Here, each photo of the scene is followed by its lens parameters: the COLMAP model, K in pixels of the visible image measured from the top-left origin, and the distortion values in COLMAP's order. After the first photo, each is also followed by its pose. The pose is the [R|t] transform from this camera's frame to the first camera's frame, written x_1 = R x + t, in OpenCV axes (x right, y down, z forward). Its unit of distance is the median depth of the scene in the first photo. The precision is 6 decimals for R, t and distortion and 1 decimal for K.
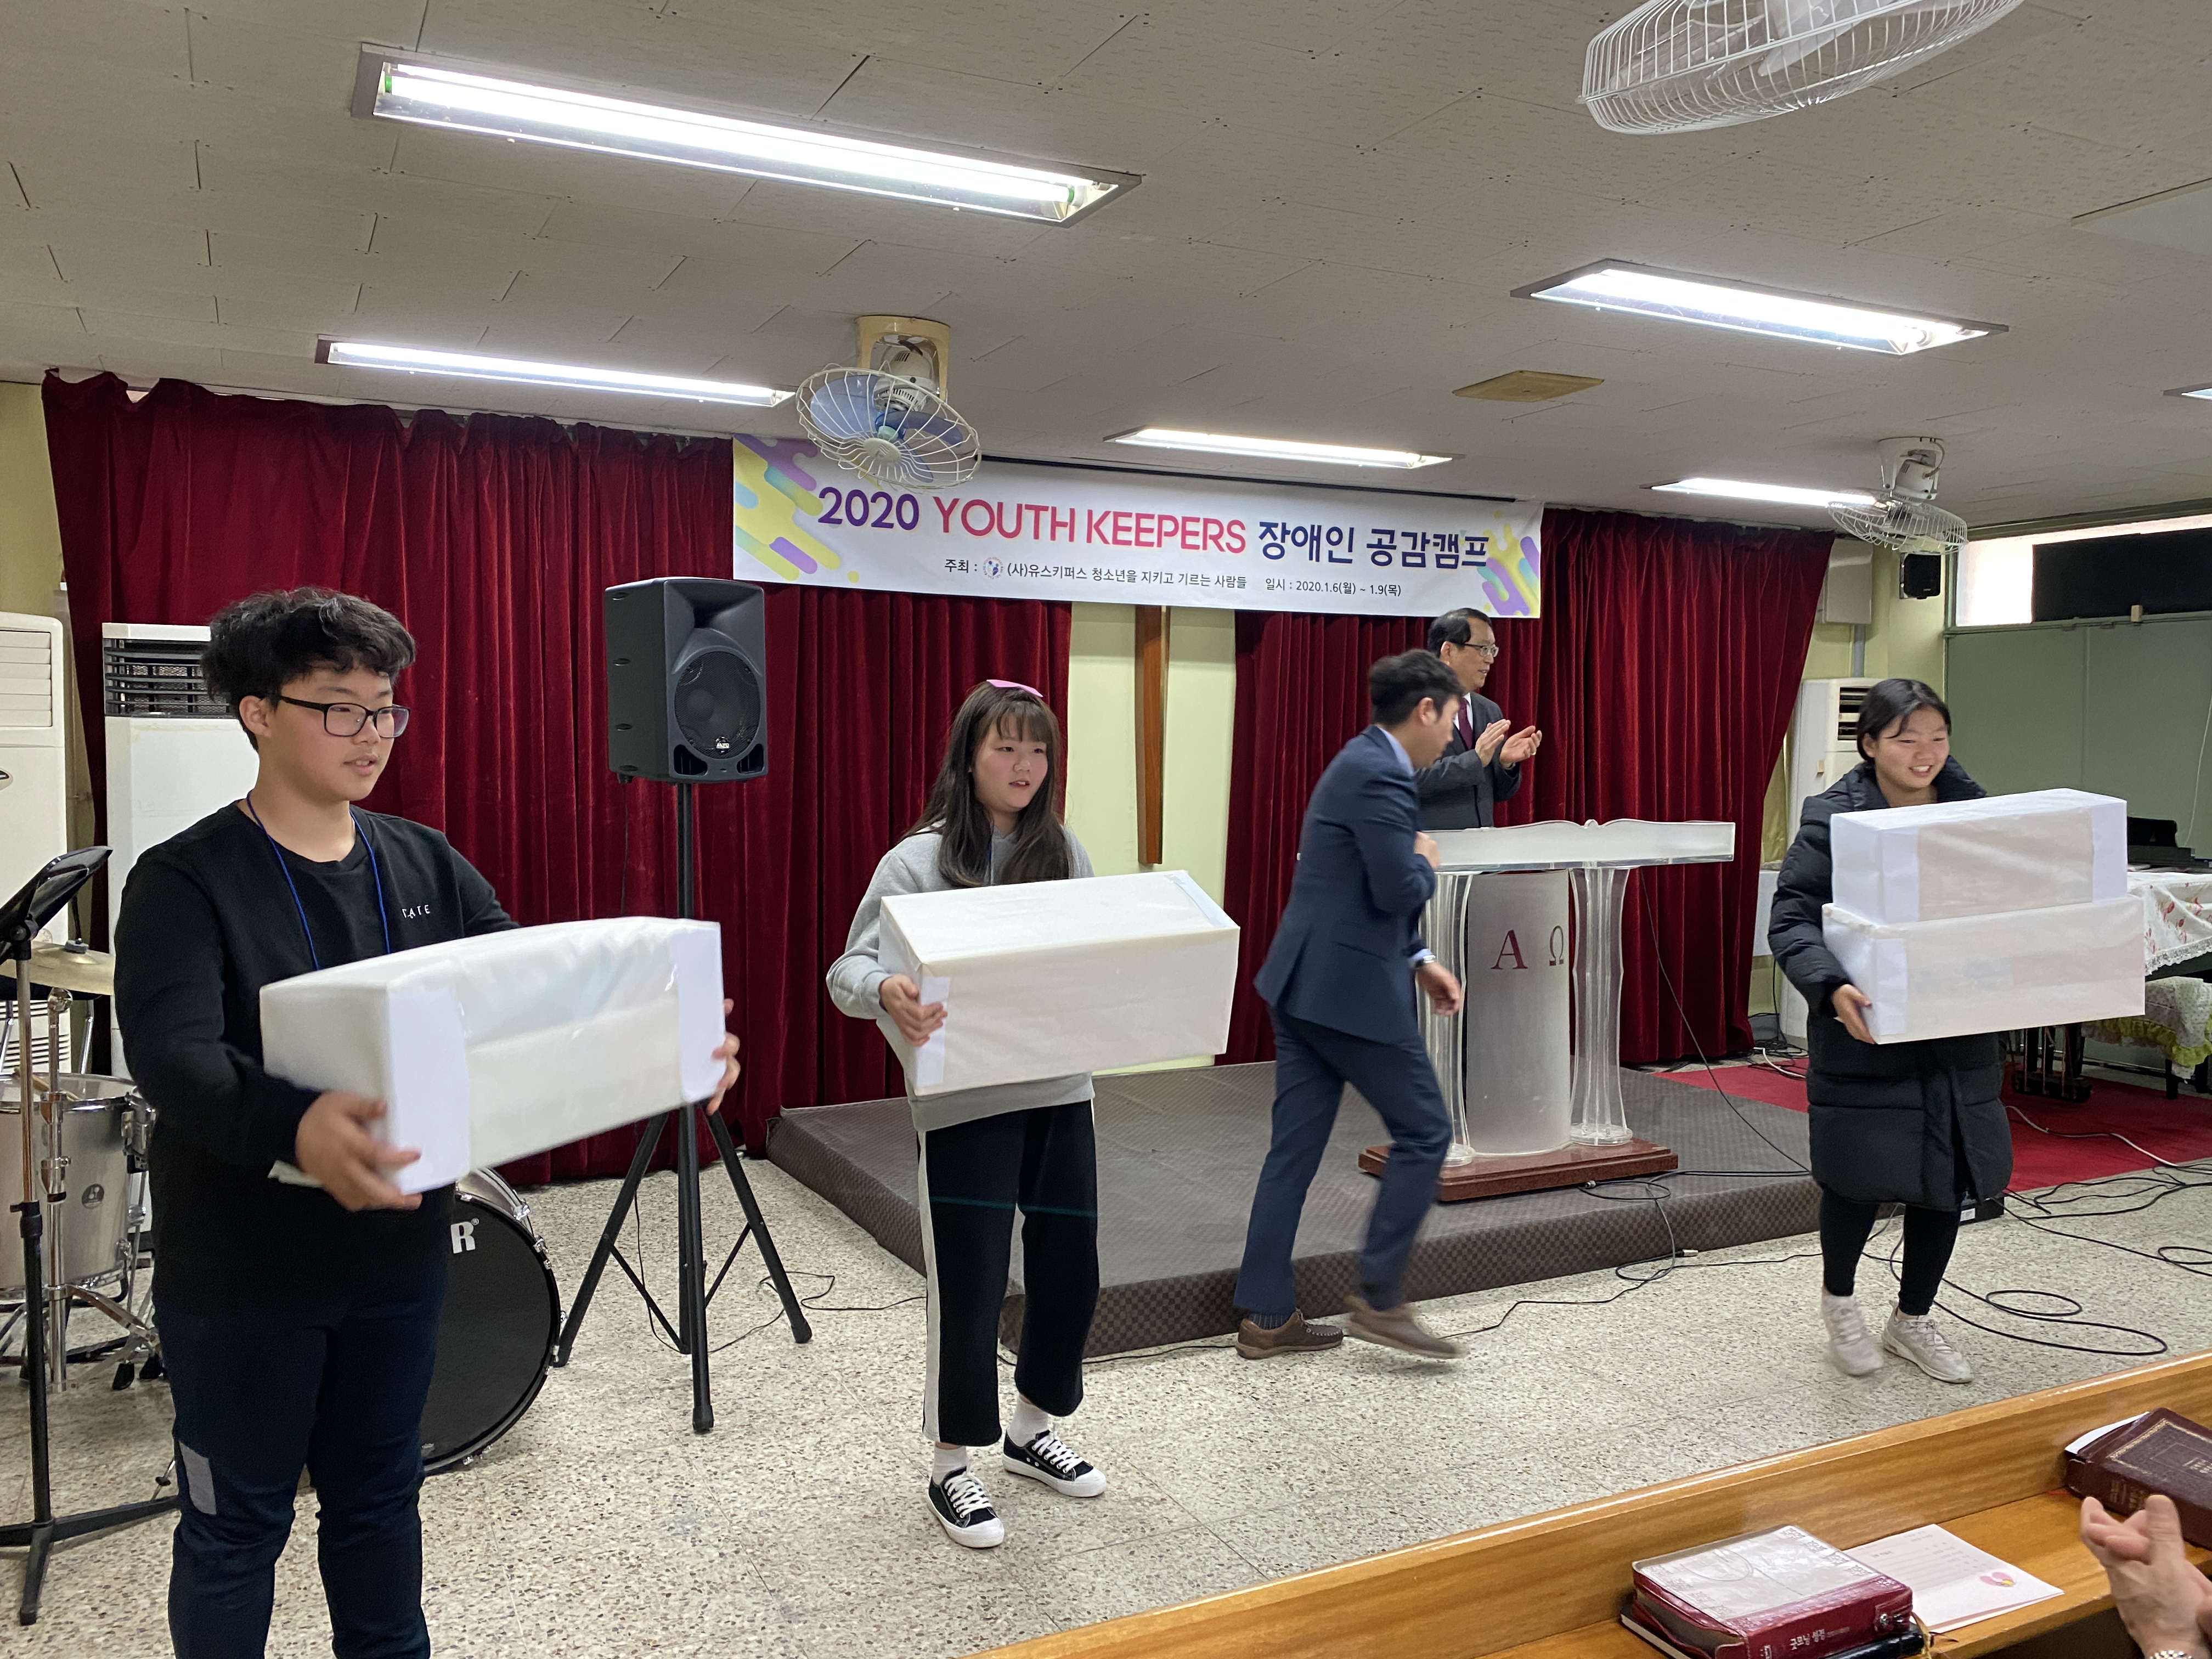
lens RADIAL K [[1685.1, 0, 1106.0], [0, 1685.1, 829.5], [0, 0, 1]] dist [0.101605, -0.181625]
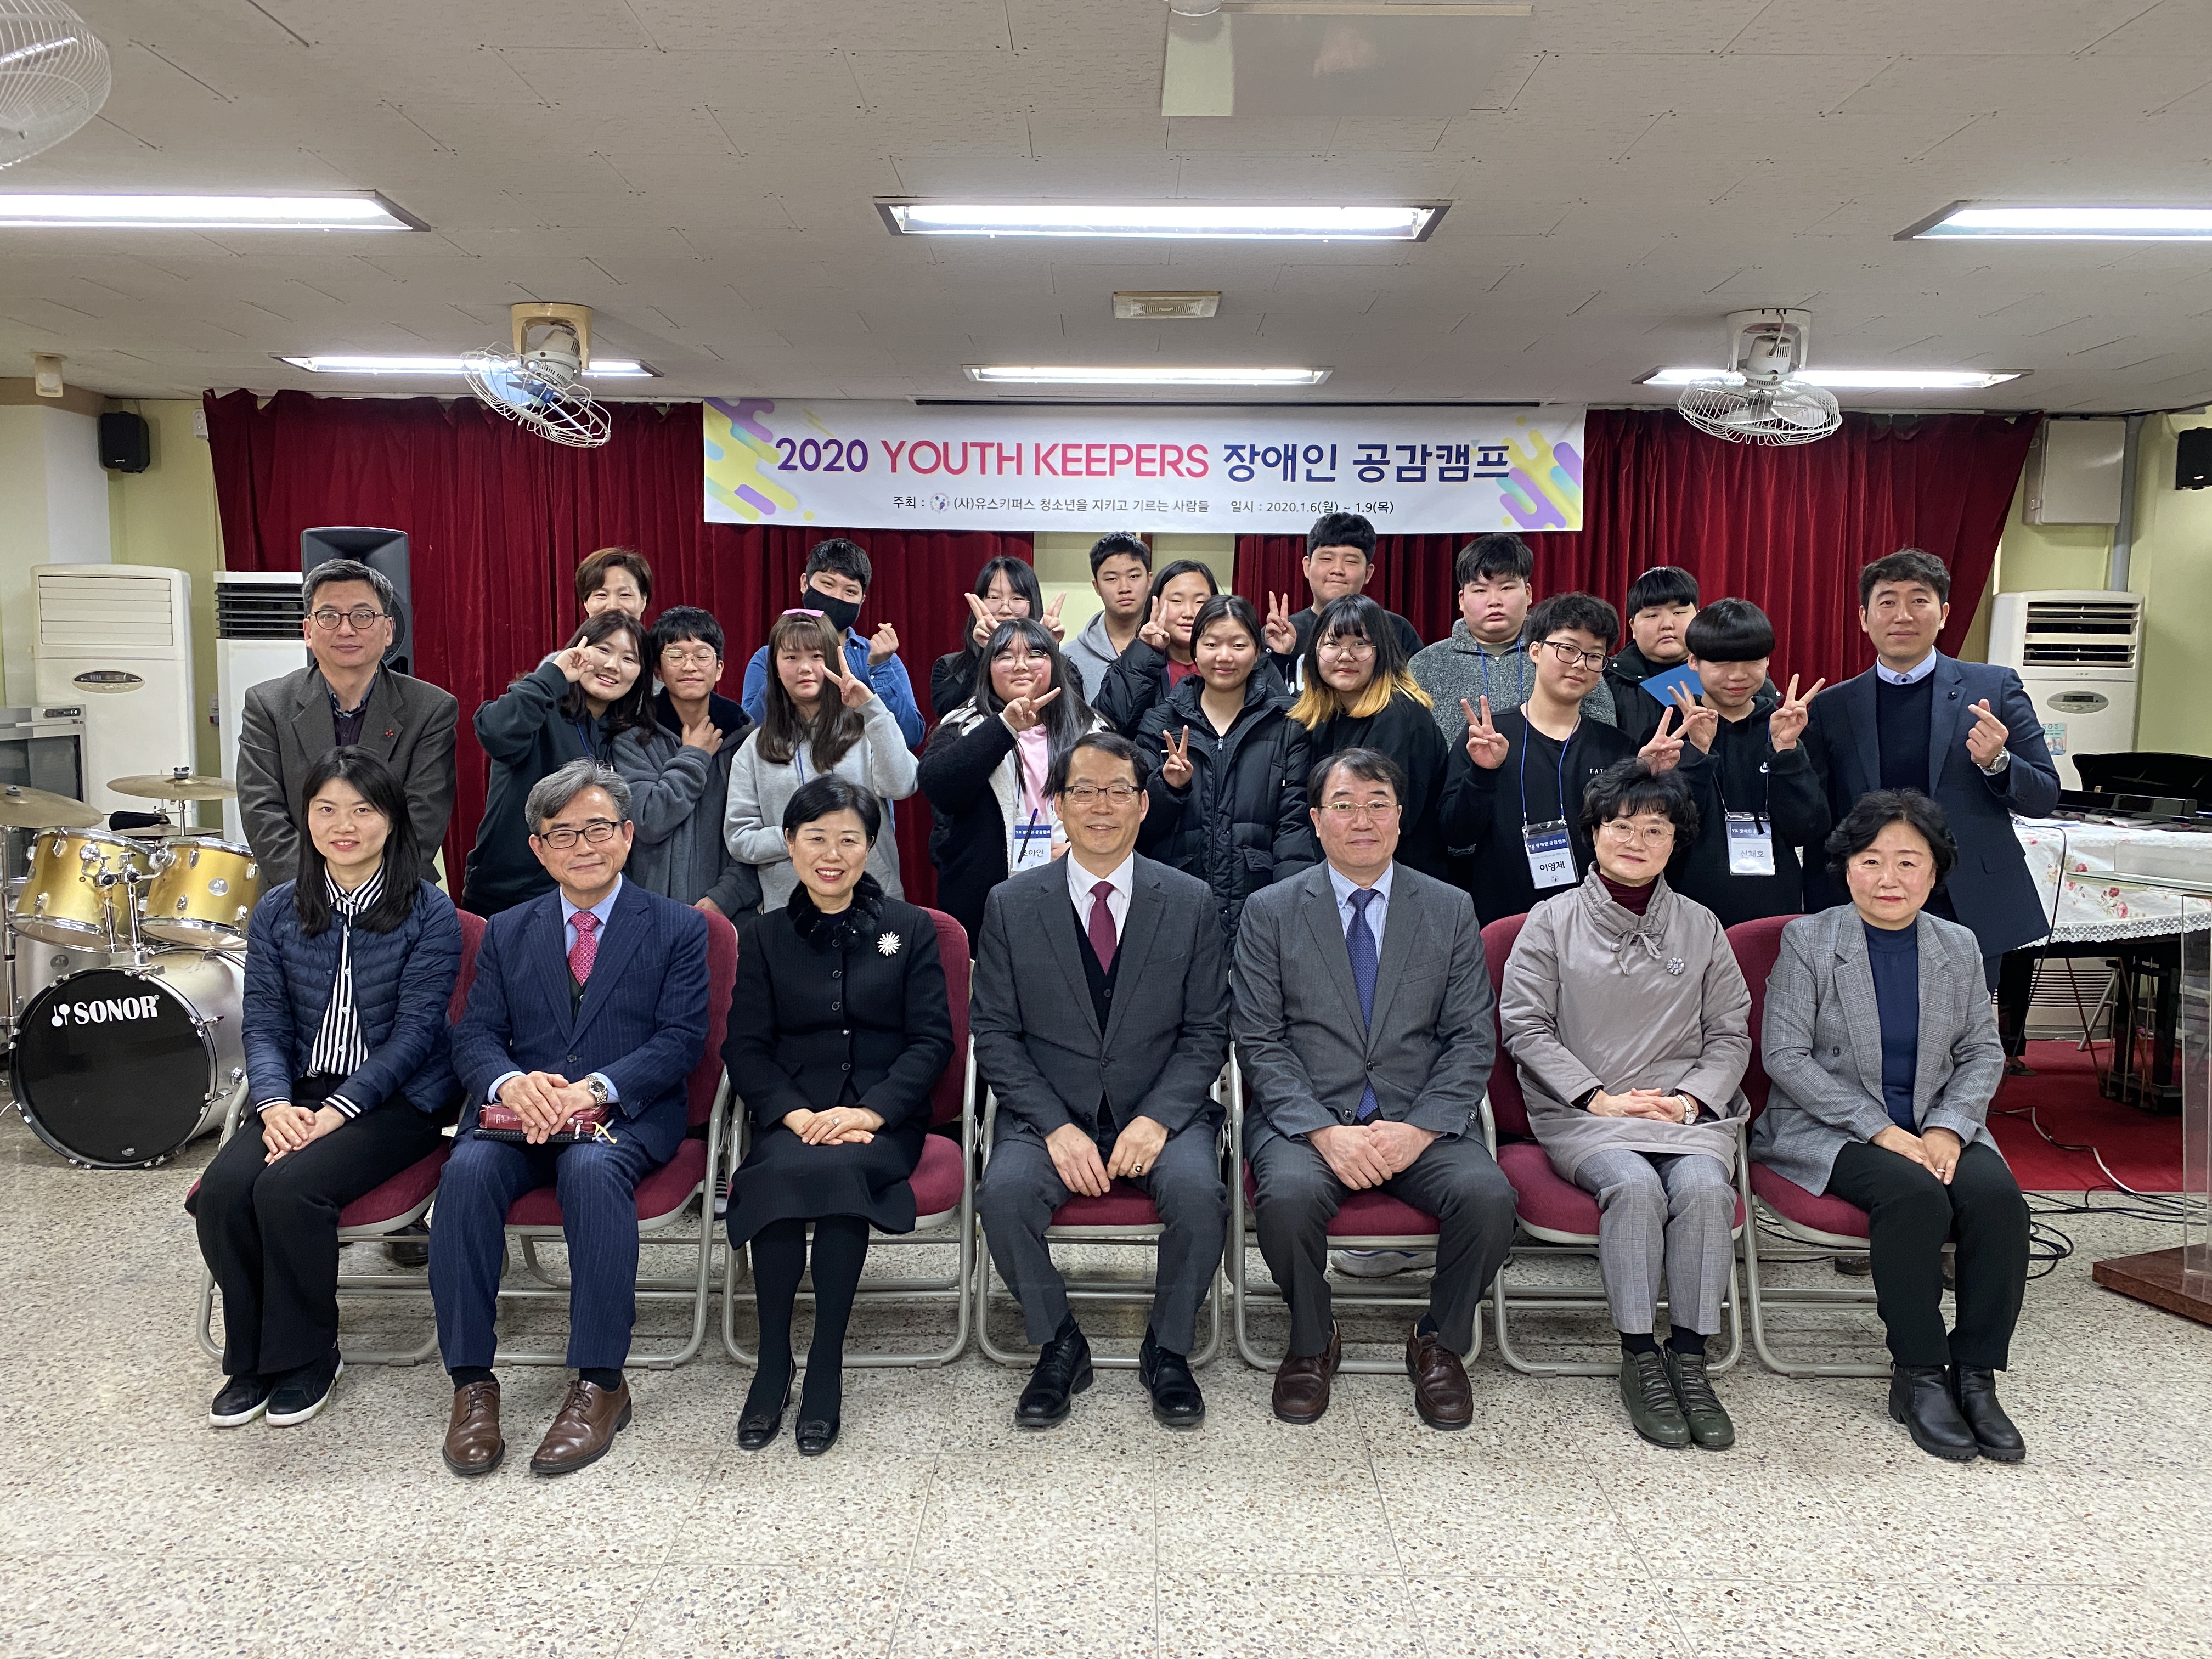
lens RADIAL K [[1685.1, 0, 1106.0], [0, 1685.1, 829.5], [0, 0, 1]] dist [0.101605, -0.181625]
pose [[0.886616, 0.049119, -0.459890, 0.512635], [-0.029875, 0.998350, 0.049035, 0.000129], [0.461540, -0.029737, 0.886621, 0.063906]]
